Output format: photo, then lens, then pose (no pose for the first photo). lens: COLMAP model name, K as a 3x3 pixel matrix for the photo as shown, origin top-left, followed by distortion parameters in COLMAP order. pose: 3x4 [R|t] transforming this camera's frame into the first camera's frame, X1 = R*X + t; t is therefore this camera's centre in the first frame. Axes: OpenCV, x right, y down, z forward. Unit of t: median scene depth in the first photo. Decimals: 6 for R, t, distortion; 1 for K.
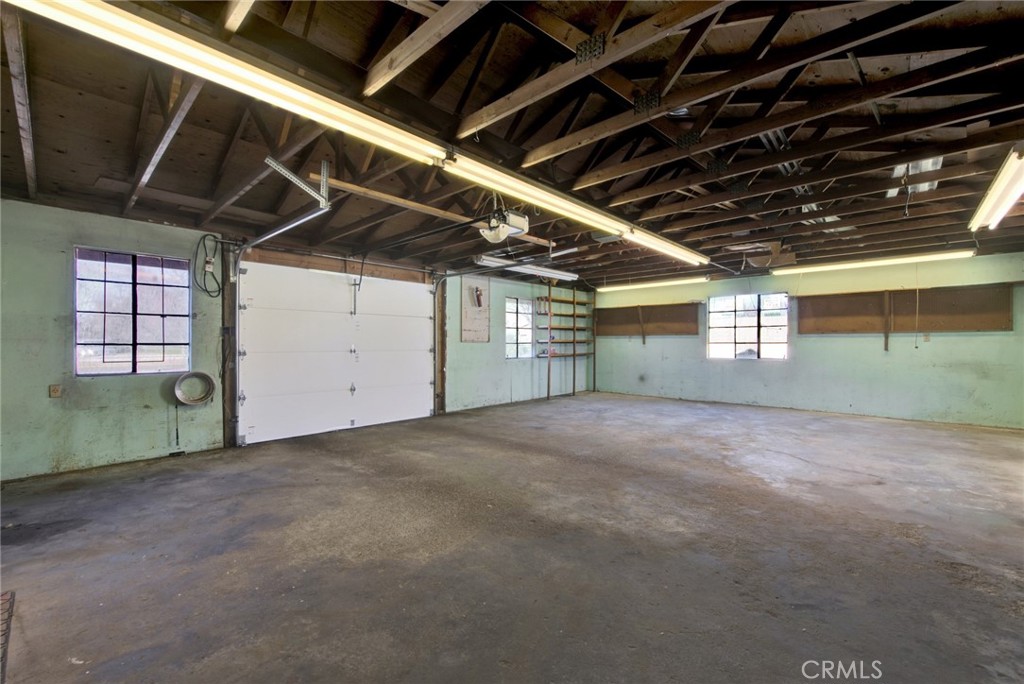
lens RADIAL K [[420.4, 0, 518.3], [0, 420.4, 344.2], [0, 0, 1]] dist [0.003541, -0.002867]
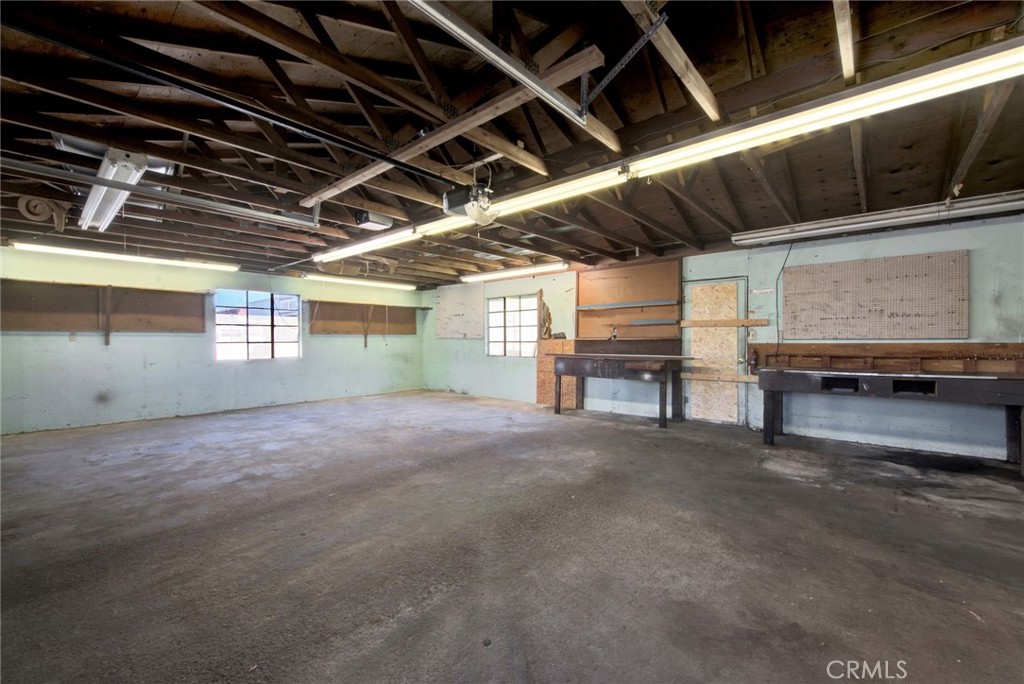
lens RADIAL K [[420.4, 0, 518.0], [0, 420.4, 340.0], [0, 0, 1]] dist [0.003541, -0.002867]
pose [[-0.022217, 0.001924, 0.999751, -0.921663], [0.009583, 0.999953, -0.001711, -0.002877], [-0.999707, 0.009542, -0.022234, 0.962657]]
